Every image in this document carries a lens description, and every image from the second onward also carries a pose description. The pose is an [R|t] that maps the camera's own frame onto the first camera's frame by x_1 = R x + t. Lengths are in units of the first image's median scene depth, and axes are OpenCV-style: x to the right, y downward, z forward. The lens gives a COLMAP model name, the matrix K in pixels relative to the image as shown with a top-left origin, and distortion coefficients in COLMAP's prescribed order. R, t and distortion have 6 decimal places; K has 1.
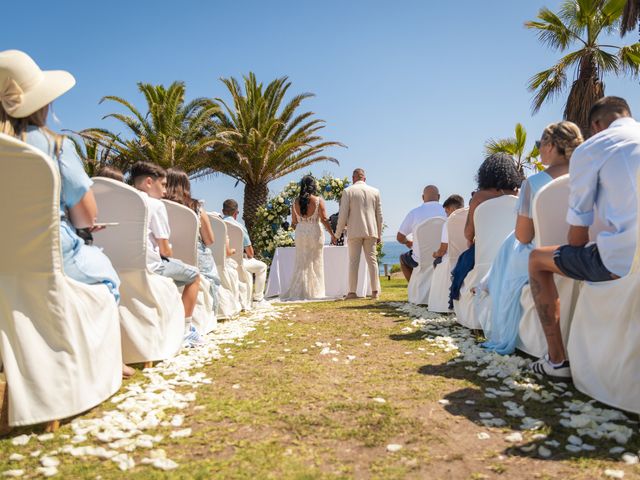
lens RADIAL K [[443.4, 0, 320.0], [0, 443.4, 240.0], [0, 0, 1]] dist [-0.003185, -0.000468]
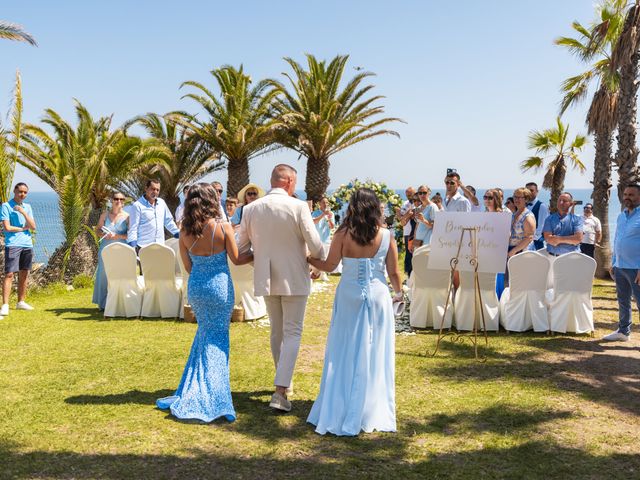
lens RADIAL K [[612.7, 0, 320.0], [0, 612.7, 240.0], [0, 0, 1]] dist [-0.013484, 0.007450]
pose [[0.988960, 0.033665, -0.144309, 0.083371], [-0.017502, 0.993571, 0.111846, -0.104524], [0.147146, -0.108086, 0.983191, -0.483989]]
